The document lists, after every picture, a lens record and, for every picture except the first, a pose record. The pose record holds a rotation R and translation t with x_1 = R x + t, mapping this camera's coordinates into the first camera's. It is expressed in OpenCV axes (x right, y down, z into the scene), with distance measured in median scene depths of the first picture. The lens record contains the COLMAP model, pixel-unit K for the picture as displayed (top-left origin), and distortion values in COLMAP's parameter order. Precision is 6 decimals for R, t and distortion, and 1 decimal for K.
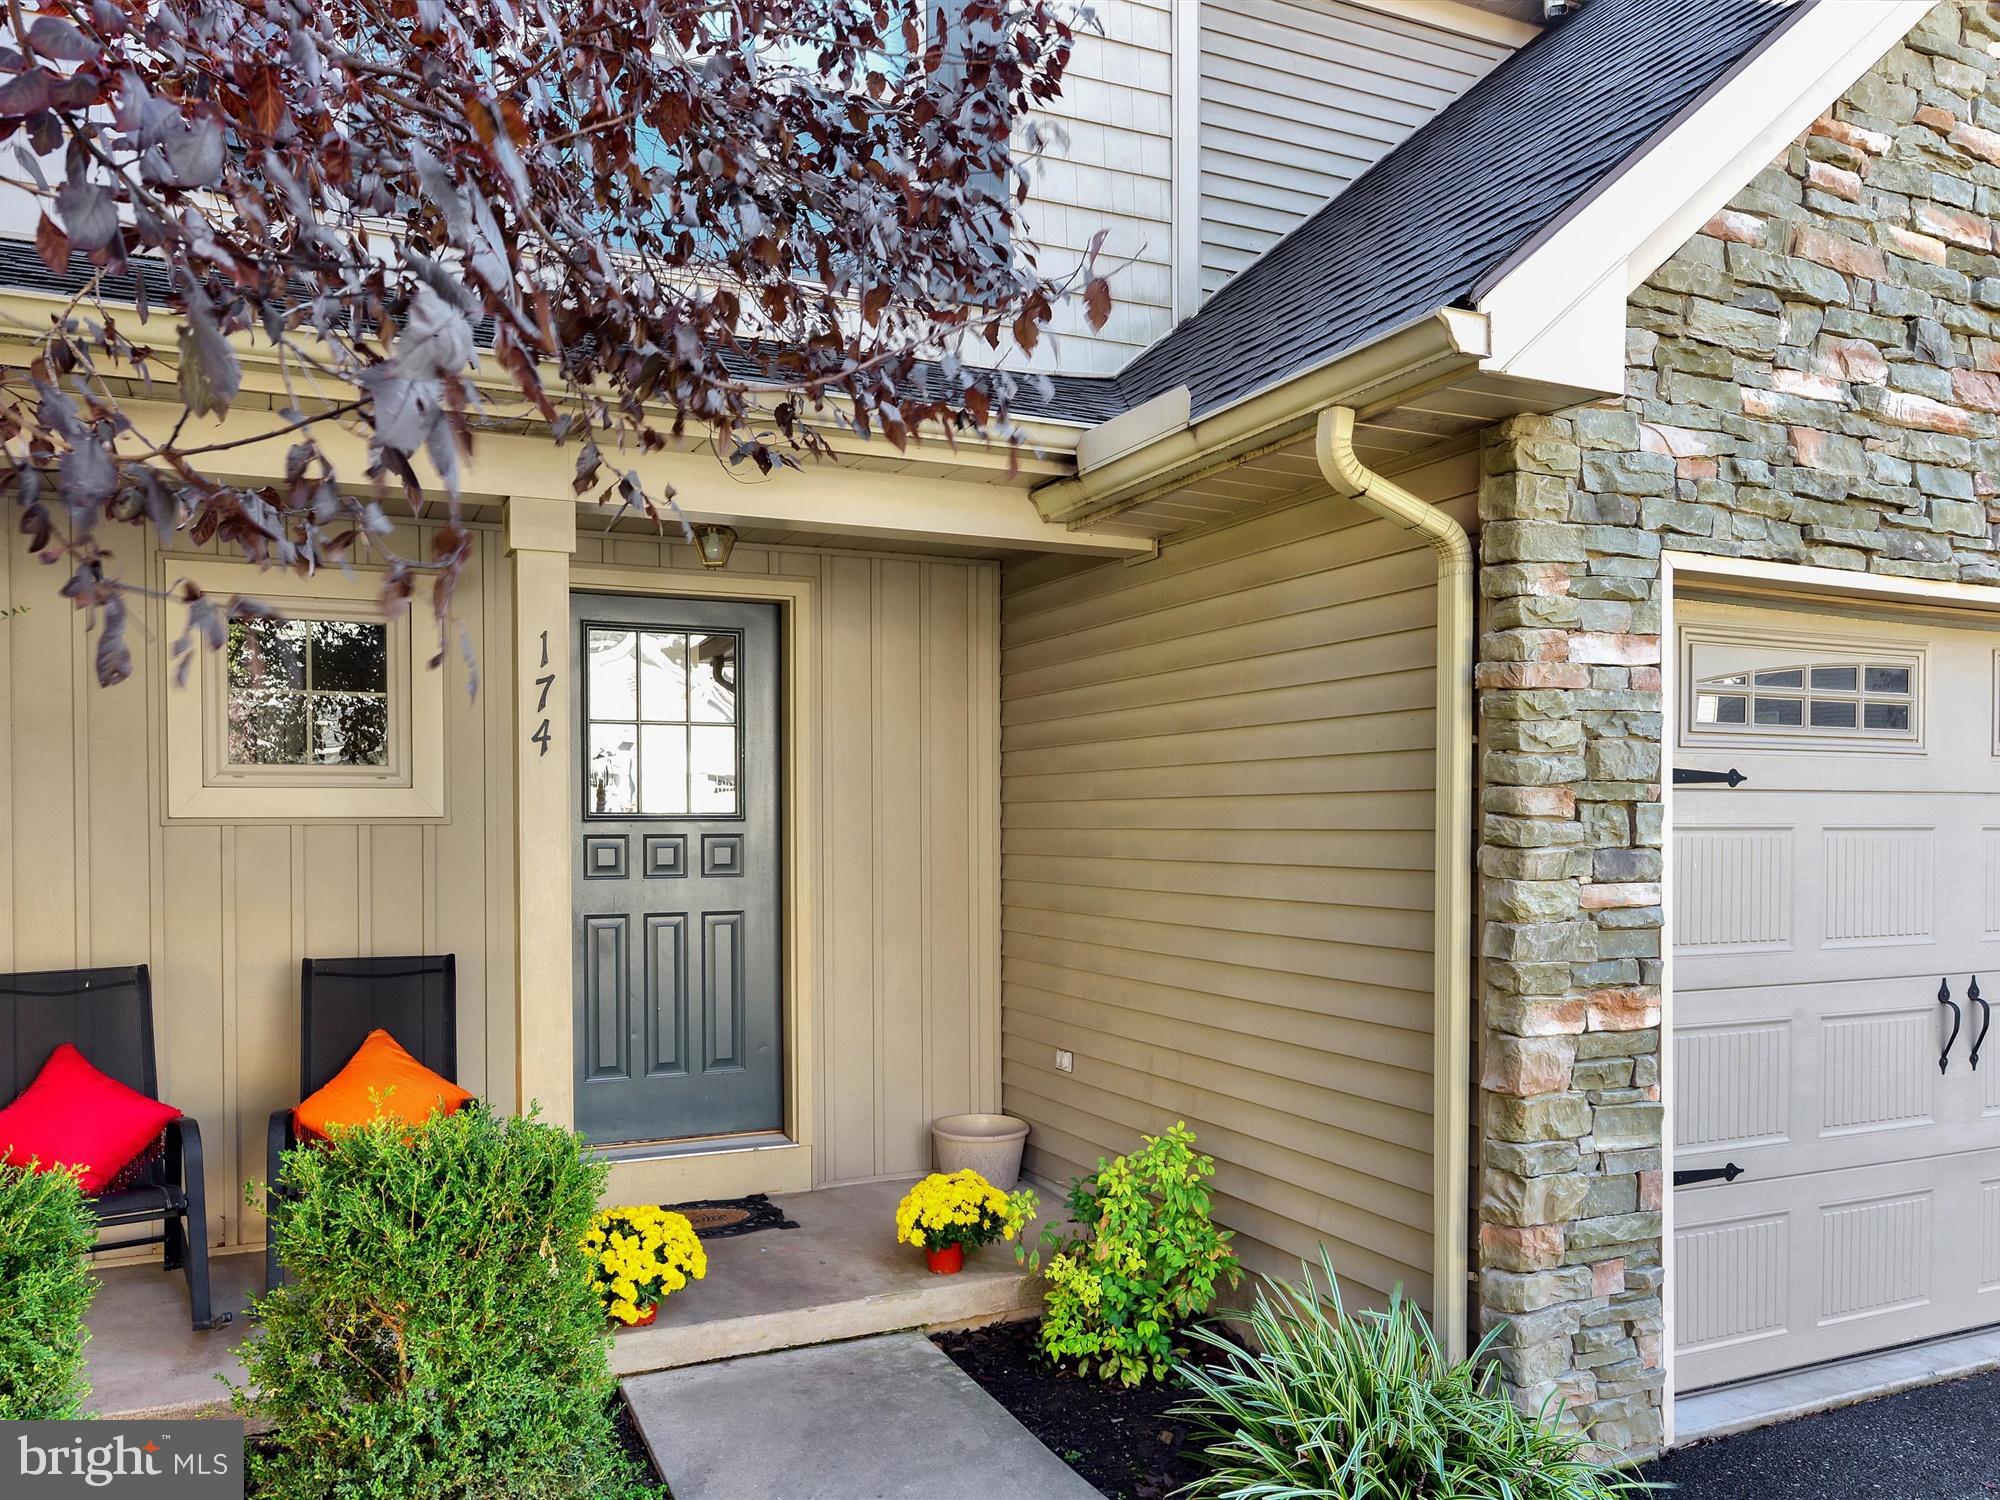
lens RADIAL K [[1407.9, 0, 948.9], [0, 1407.9, 800.3], [0, 0, 1]] dist [0.004300, 0.004565]
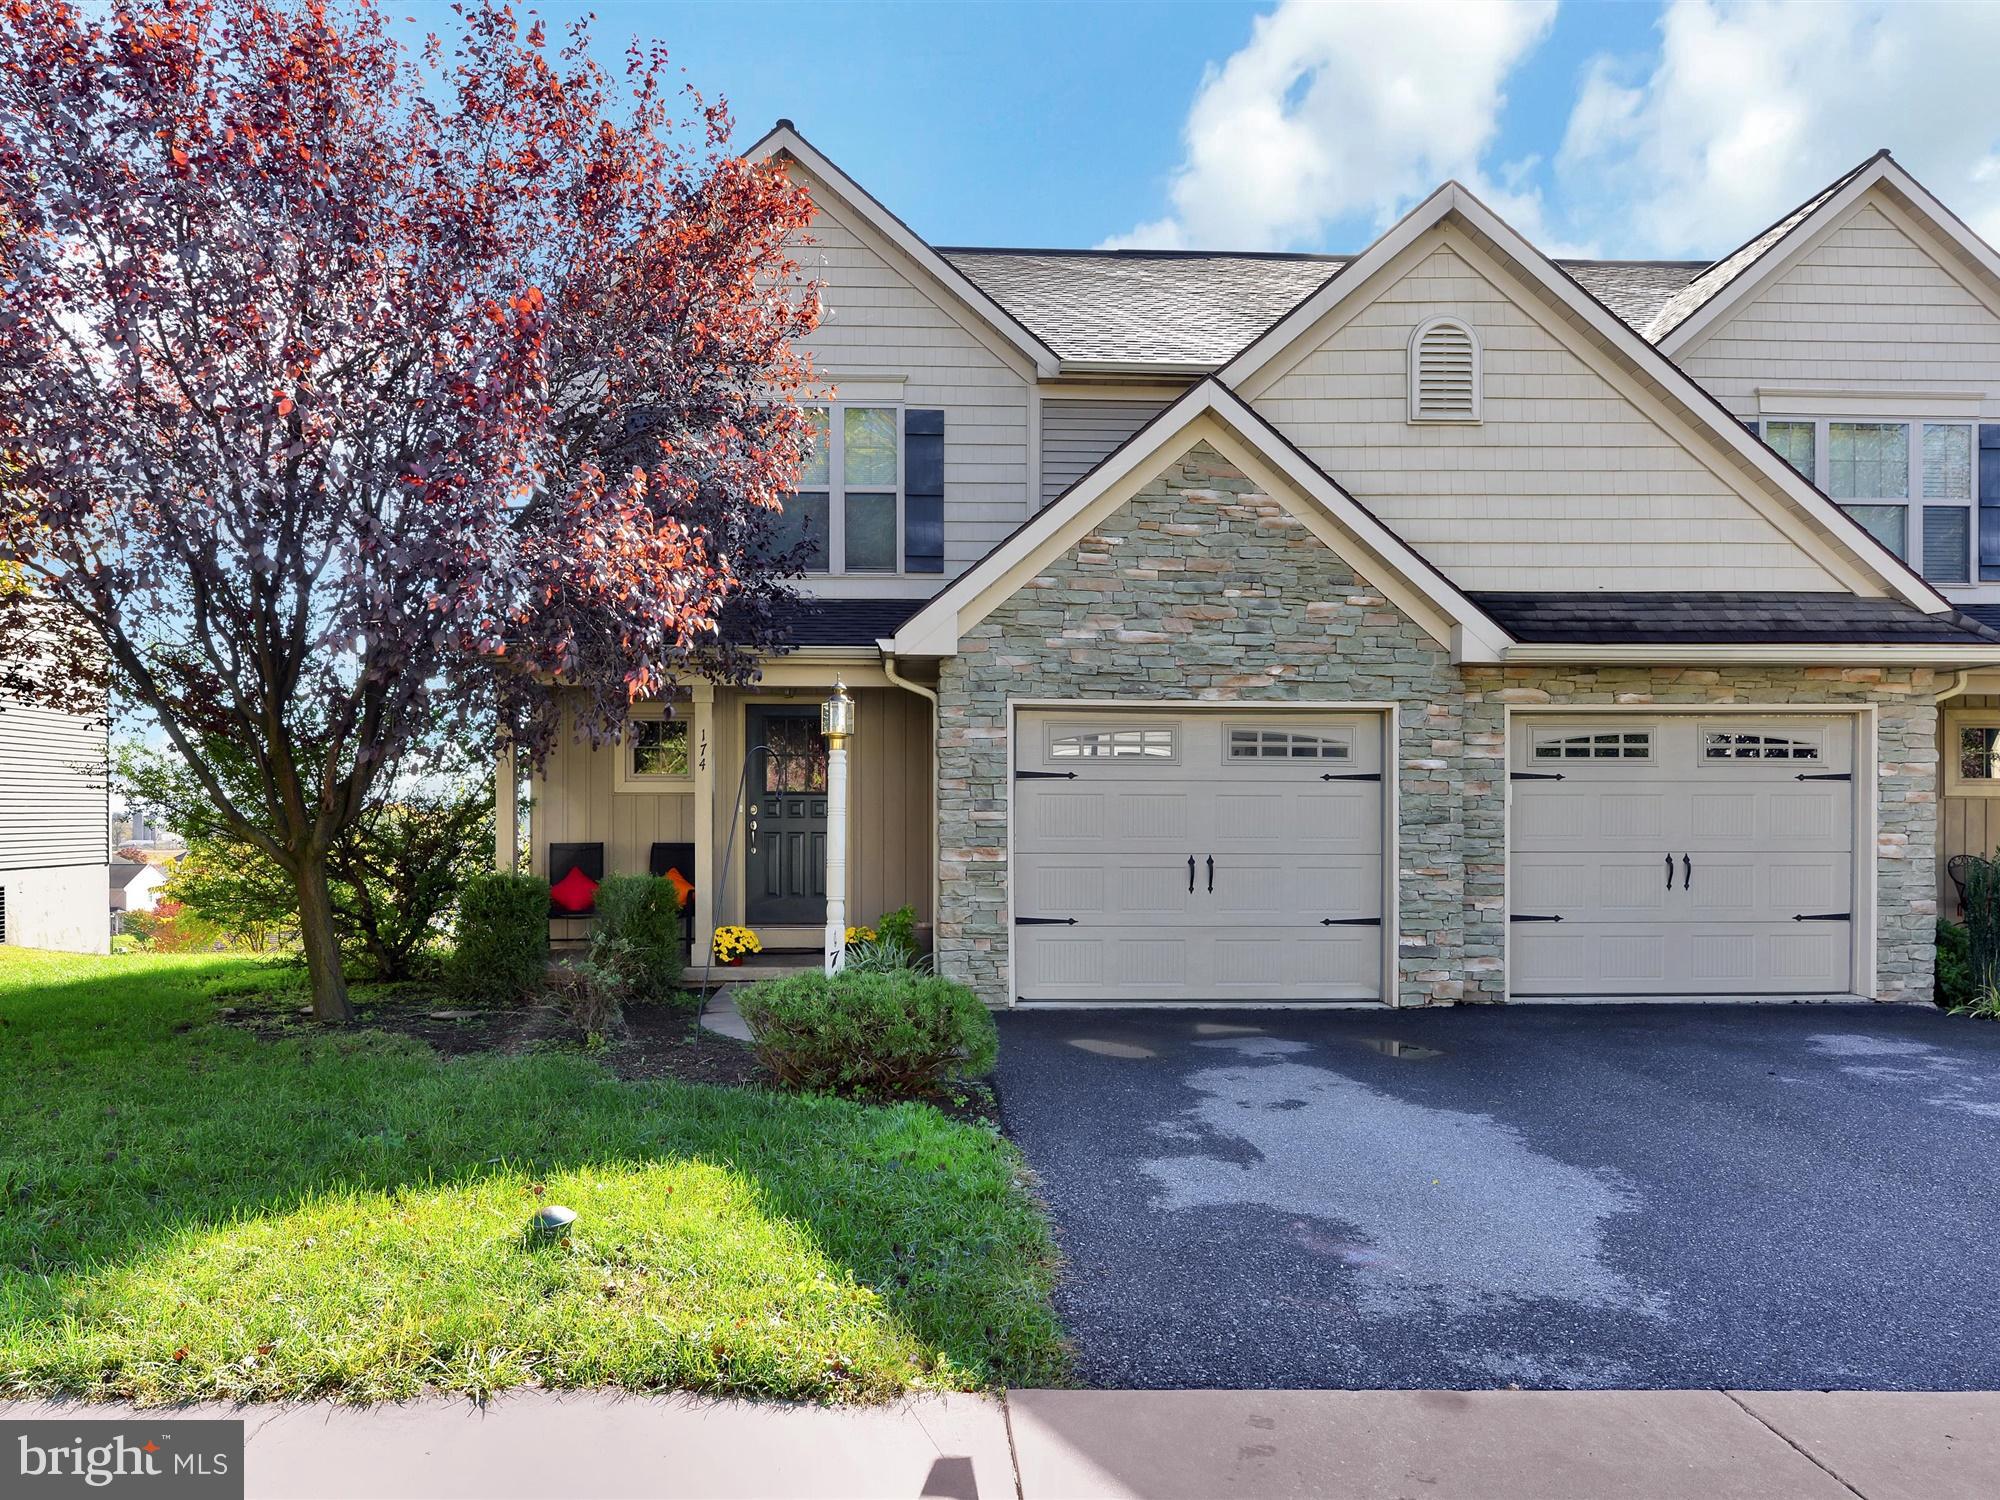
lens RADIAL K [[1225.0, 0, 1000.5], [0, 1225.0, 759.9], [0, 0, 1]] dist [0.000050, -0.000001]
pose [[0.935712, -0.011269, -0.352584, 1.328035], [0.001727, 0.999624, -0.027368, 0.019507], [0.352760, 0.025000, 0.935380, -1.318058]]
